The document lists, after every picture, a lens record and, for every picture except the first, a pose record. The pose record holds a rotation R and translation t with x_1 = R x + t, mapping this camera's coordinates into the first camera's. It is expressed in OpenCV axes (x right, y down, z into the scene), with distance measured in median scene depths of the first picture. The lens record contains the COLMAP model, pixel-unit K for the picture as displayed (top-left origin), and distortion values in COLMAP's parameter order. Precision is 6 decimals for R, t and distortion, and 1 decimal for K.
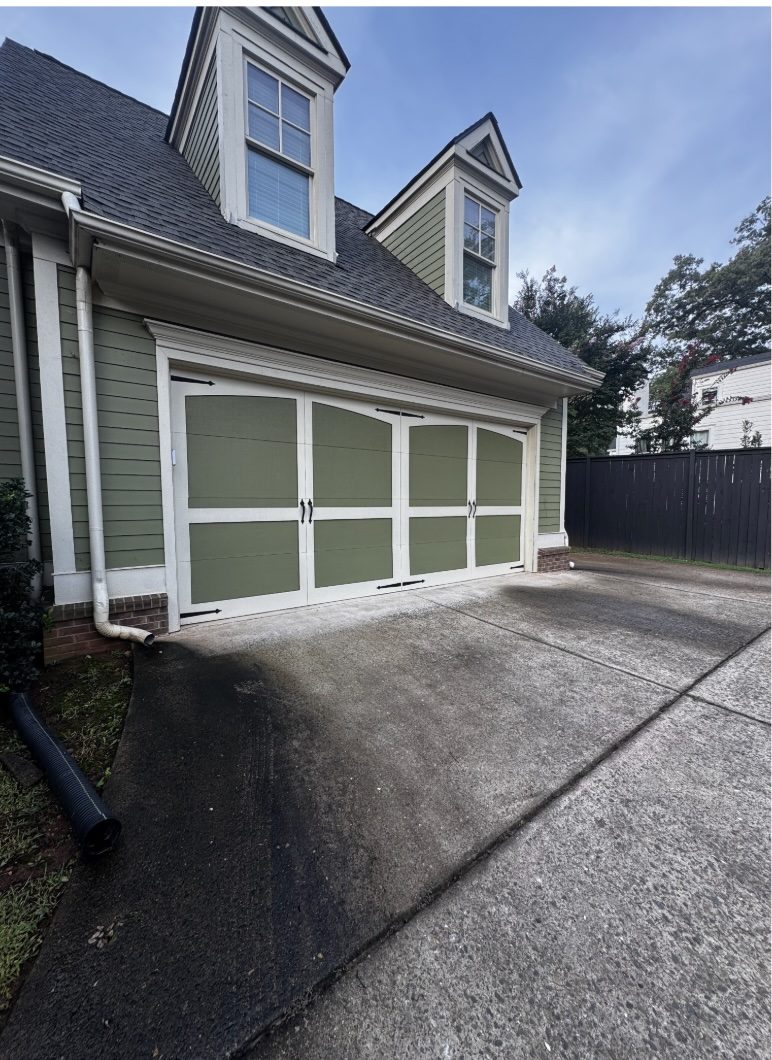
lens RADIAL K [[420.5, 0, 385.7], [0, 420.5, 532.0], [0, 0, 1]] dist [-0.001774, 0.000578]
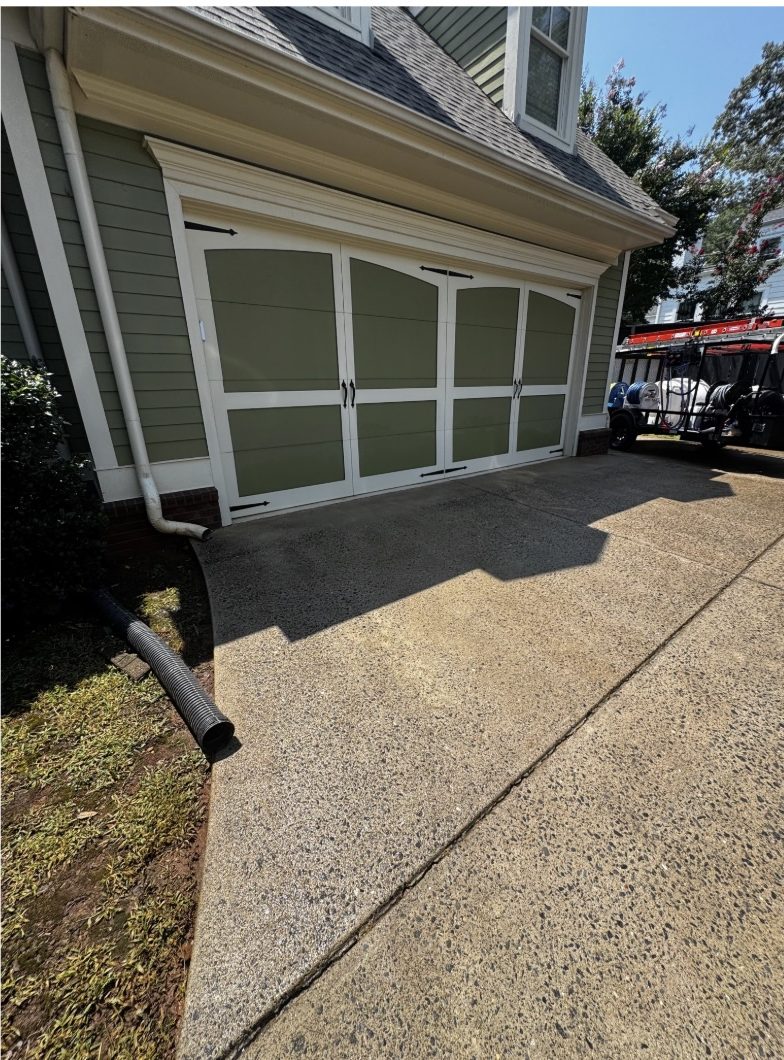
lens RADIAL K [[423.1, 0, 395.7], [0, 423.1, 528.8], [0, 0, 1]] dist [0.001781, 0.001008]
pose [[0.999470, -0.019719, 0.025919, -0.115738], [0.012124, 0.963941, 0.265841, -0.010157], [-0.030226, -0.265386, 0.963668, 0.033896]]
